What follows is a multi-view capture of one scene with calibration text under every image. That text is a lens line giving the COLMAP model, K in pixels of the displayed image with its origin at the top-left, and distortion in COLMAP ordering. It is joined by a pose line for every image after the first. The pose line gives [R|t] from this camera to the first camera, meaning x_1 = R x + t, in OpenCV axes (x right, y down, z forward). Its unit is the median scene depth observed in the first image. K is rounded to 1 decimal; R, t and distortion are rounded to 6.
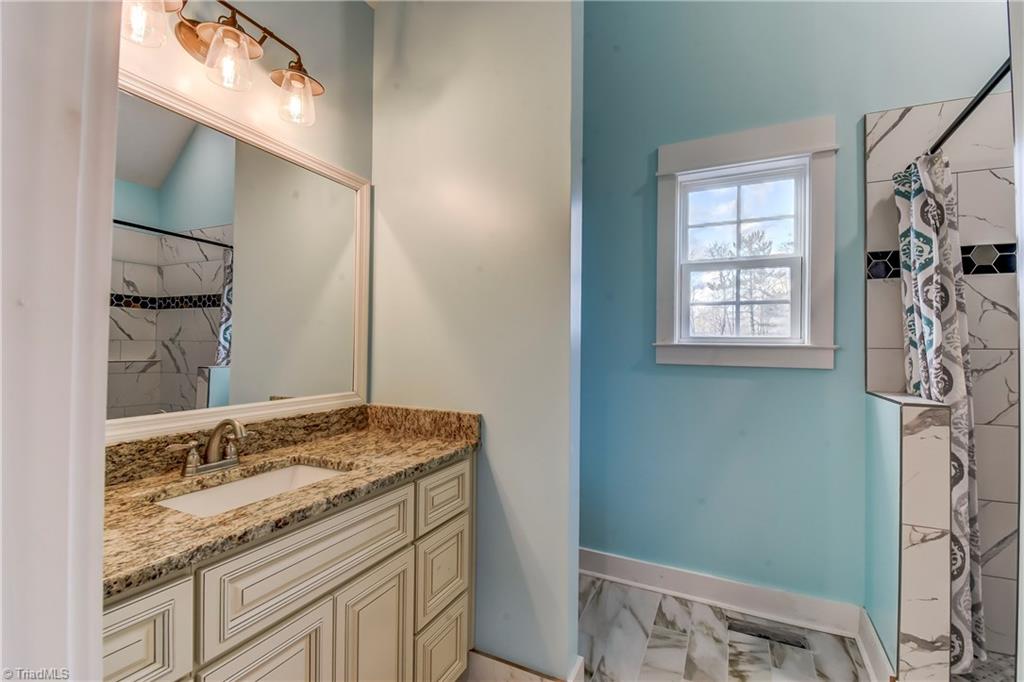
lens RADIAL K [[461.2, 0, 514.6], [0, 461.2, 344.8], [0, 0, 1]] dist [0.020744, -0.017778]
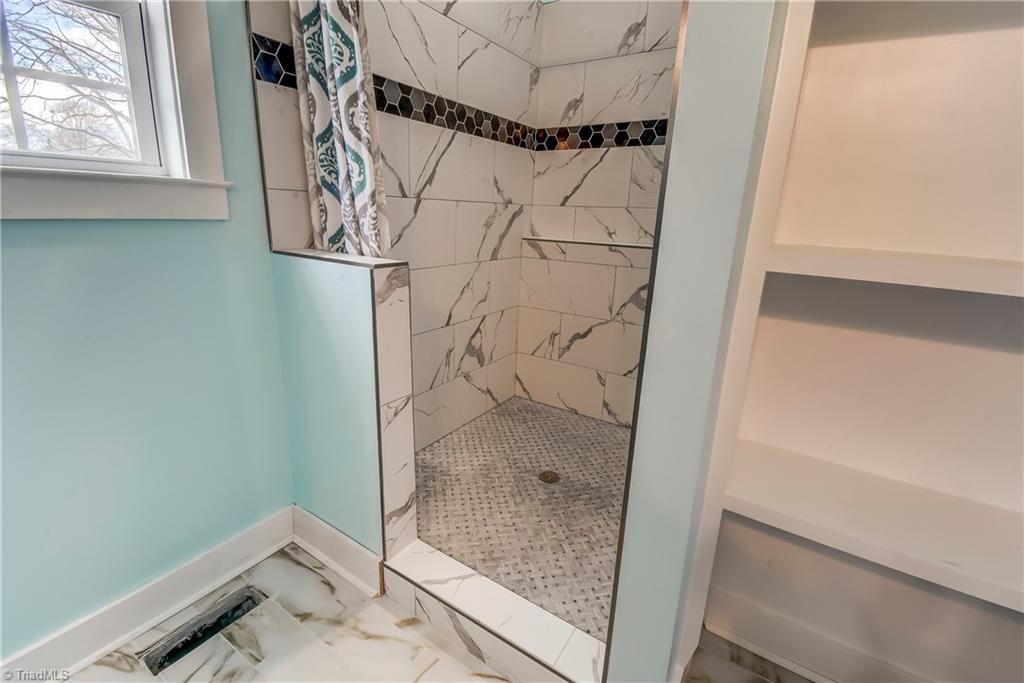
lens RADIAL K [[461.2, 0, 568.1], [0, 461.2, 342.9], [0, 0, 1]] dist [0.020744, -0.017778]
pose [[0.112067, -0.276168, 0.954553, 0.083646], [-0.042757, 0.958375, 0.282293, 0.015400], [-0.992780, -0.072450, 0.095594, 0.528234]]
